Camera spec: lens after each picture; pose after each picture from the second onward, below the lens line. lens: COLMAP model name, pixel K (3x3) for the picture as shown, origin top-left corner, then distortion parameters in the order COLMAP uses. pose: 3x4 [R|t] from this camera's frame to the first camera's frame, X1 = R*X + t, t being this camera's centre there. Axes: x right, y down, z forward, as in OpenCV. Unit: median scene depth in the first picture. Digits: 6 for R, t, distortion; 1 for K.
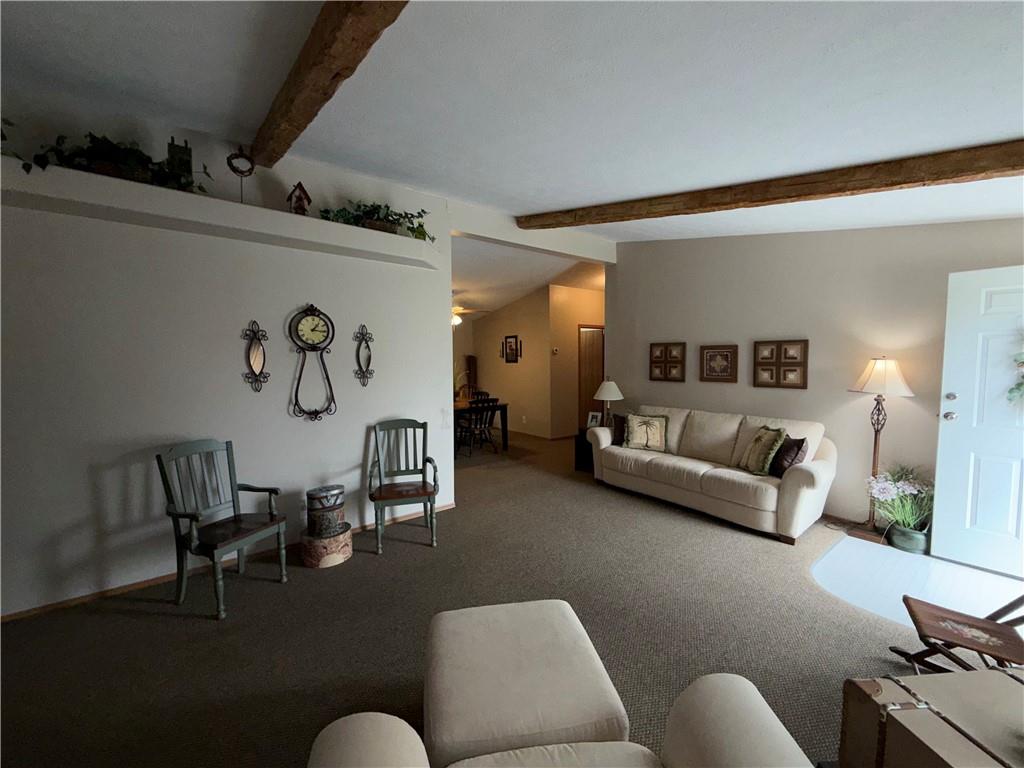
lens RADIAL K [[408.1, 0, 509.7], [0, 408.1, 384.3], [0, 0, 1]] dist [-0.000213, 0.000049]
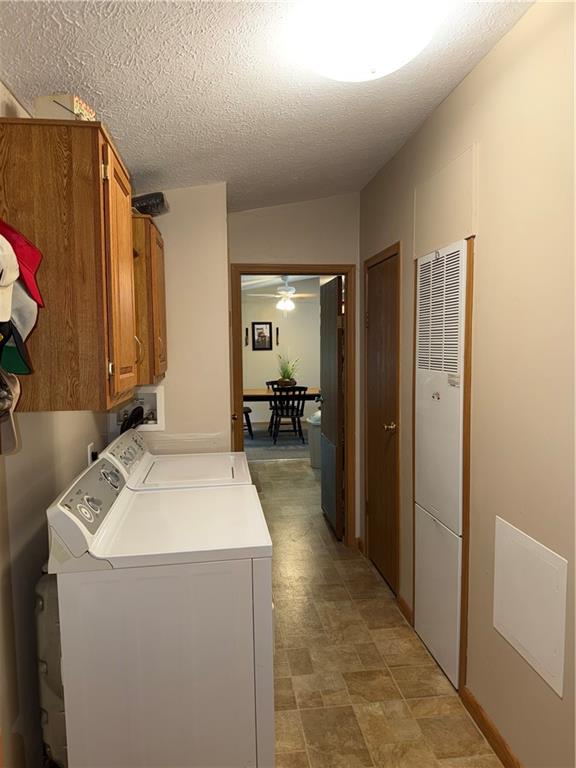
lens RADIAL K [[548.7, 0, 288.0], [0, 548.7, 384.0], [0, 0, 1]] dist [-0.005452, -0.003182]
pose [[0.507323, -0.058582, 0.859763, -1.942925], [0.057127, 0.997778, 0.034278, -0.028411], [-0.859861, 0.031726, 0.509542, 0.551545]]
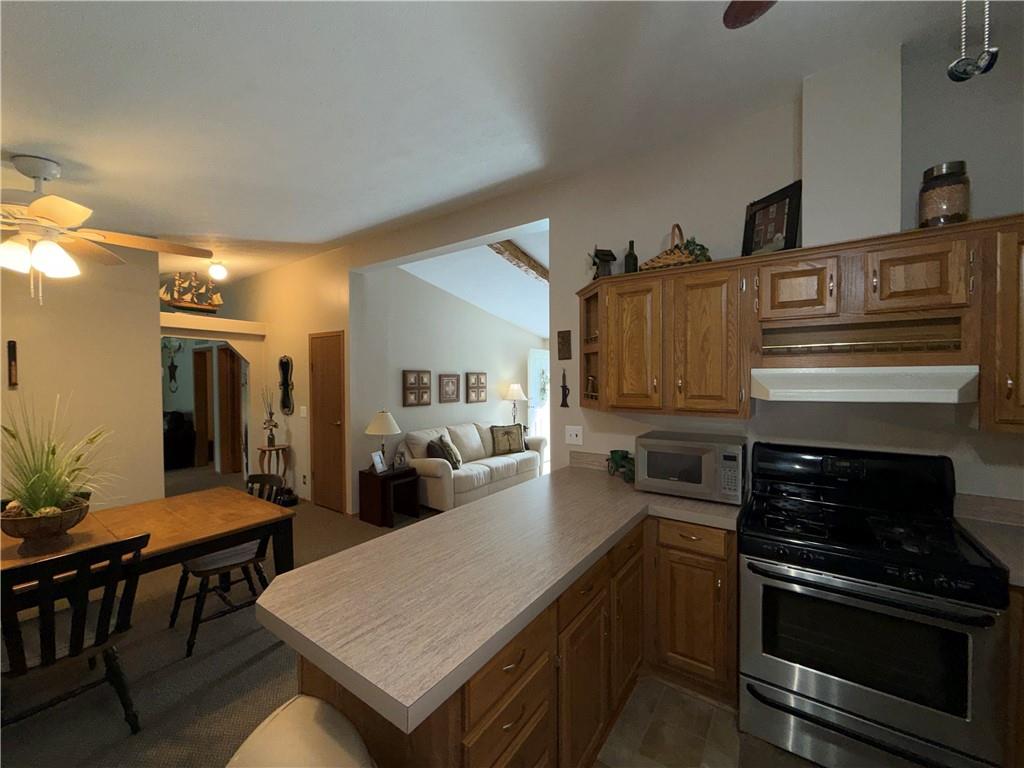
lens RADIAL K [[408.1, 0, 509.7], [0, 408.1, 384.3], [0, 0, 1]] dist [-0.000213, 0.000049]
pose [[-0.293684, -0.006605, 0.955880, -0.796188], [0.067288, 0.997353, 0.027565, -0.087520], [-0.953531, 0.072415, -0.292462, 1.213591]]
